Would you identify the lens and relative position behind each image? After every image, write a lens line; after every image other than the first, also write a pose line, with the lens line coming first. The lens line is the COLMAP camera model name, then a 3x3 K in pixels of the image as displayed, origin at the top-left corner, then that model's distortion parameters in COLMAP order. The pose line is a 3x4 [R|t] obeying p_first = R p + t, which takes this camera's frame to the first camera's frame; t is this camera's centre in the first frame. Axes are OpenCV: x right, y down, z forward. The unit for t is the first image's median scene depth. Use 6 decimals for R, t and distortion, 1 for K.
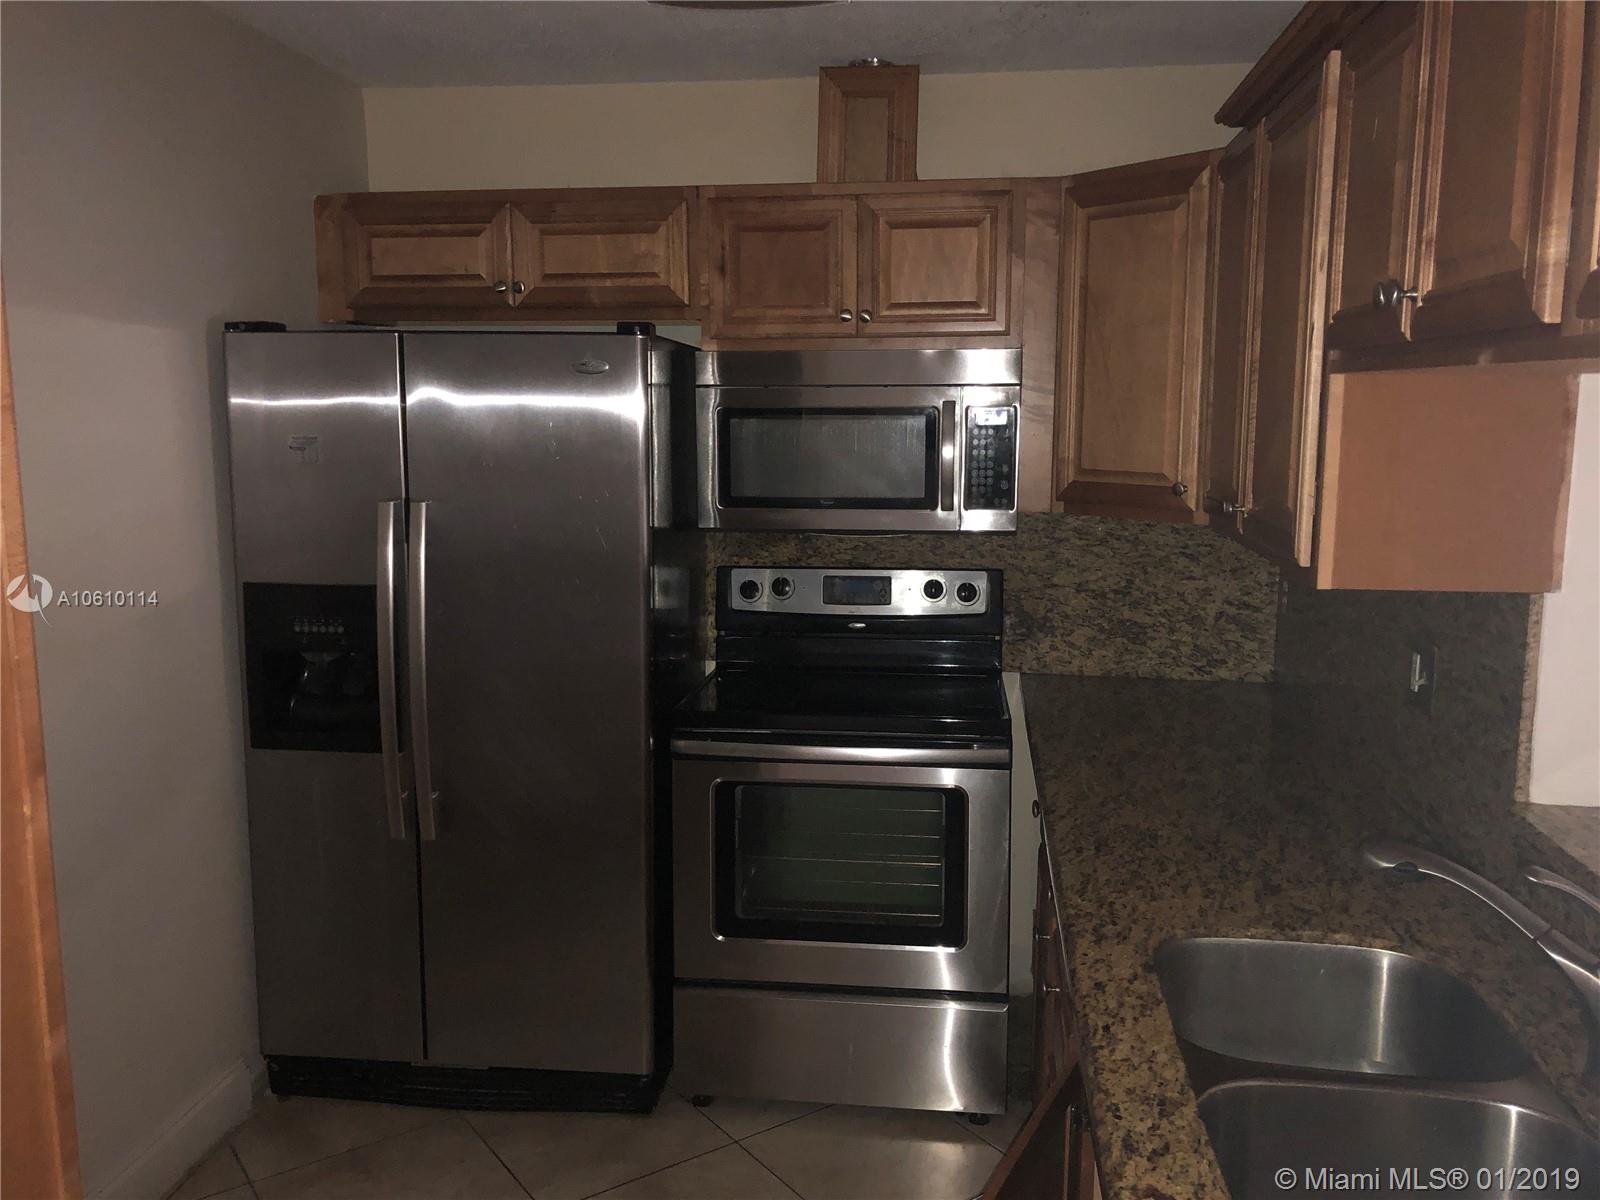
lens RADIAL K [[1318.4, 0, 804.5], [0, 1318.4, 597.5], [0, 0, 1]] dist [0.014258, -0.008224]
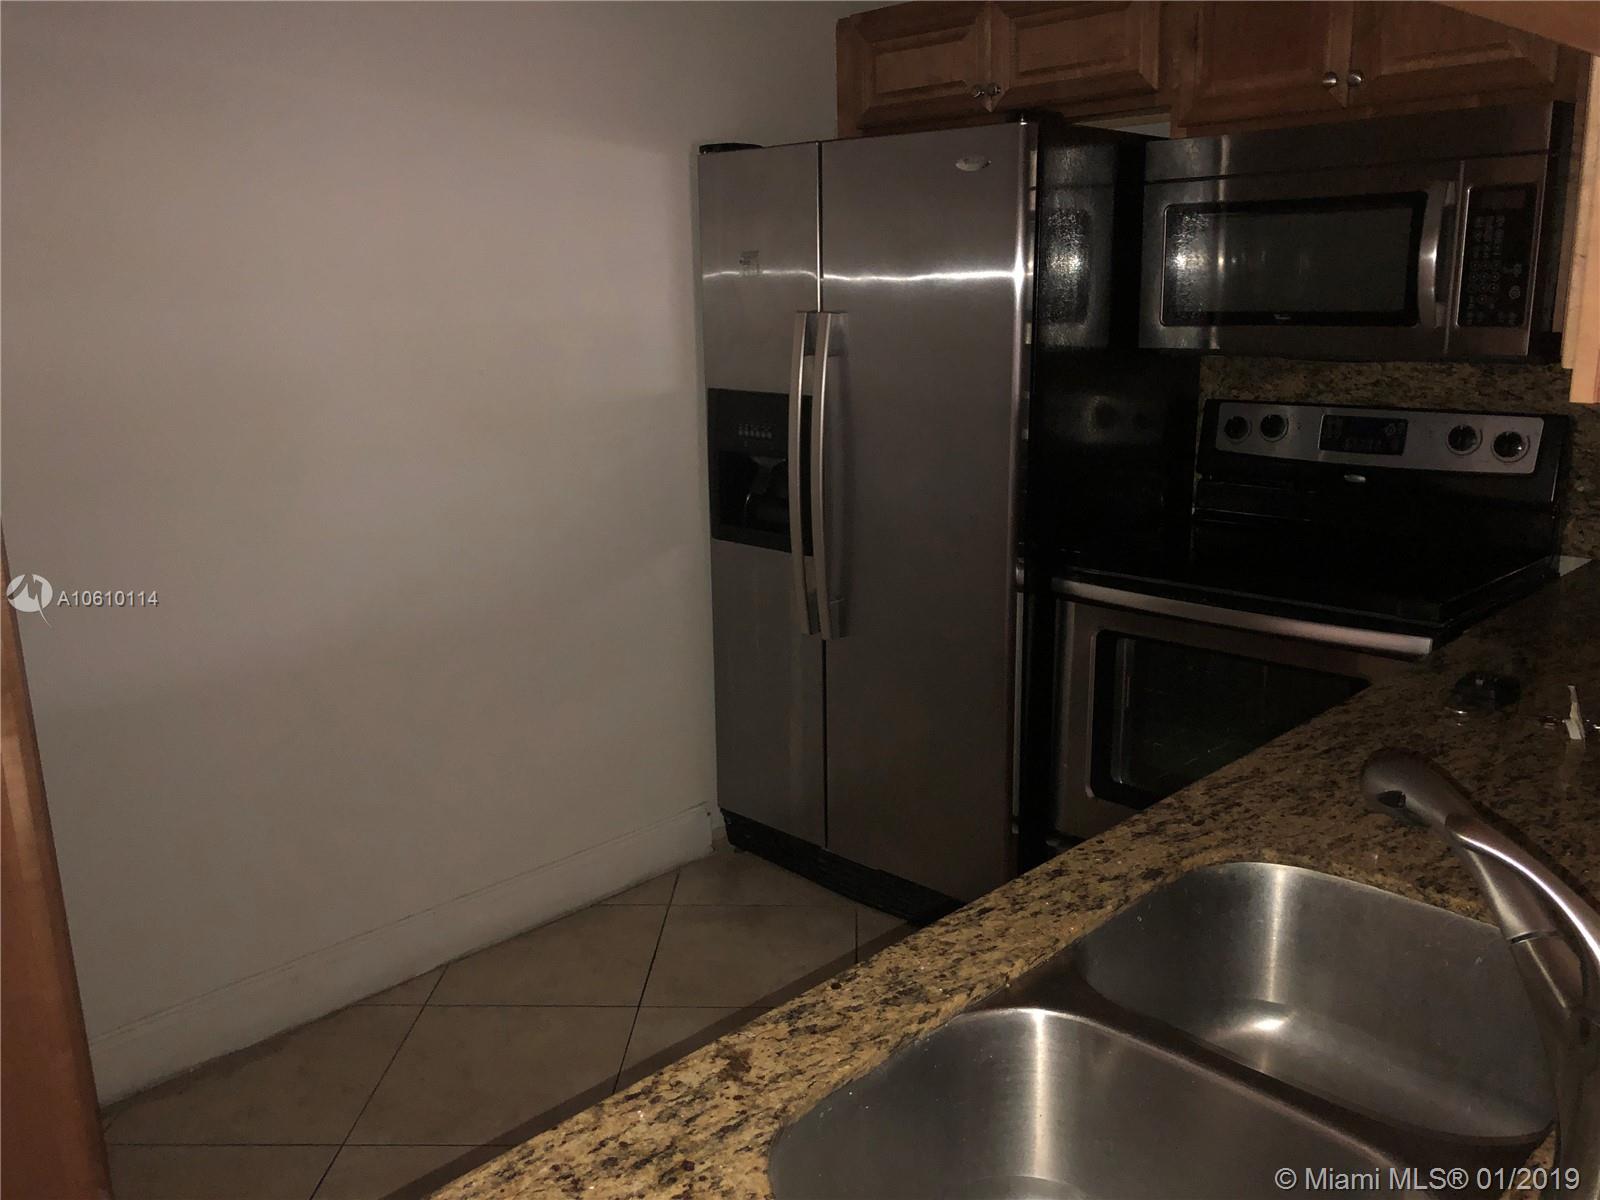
lens RADIAL K [[1318.4, 0, 802.5], [0, 1318.4, 598.9], [0, 0, 1]] dist [0.014258, -0.008224]
pose [[0.782557, 0.129159, -0.609034, 0.317709], [-0.070338, 0.990322, 0.119641, 0.024769], [0.618593, -0.050788, 0.784069, 0.159320]]
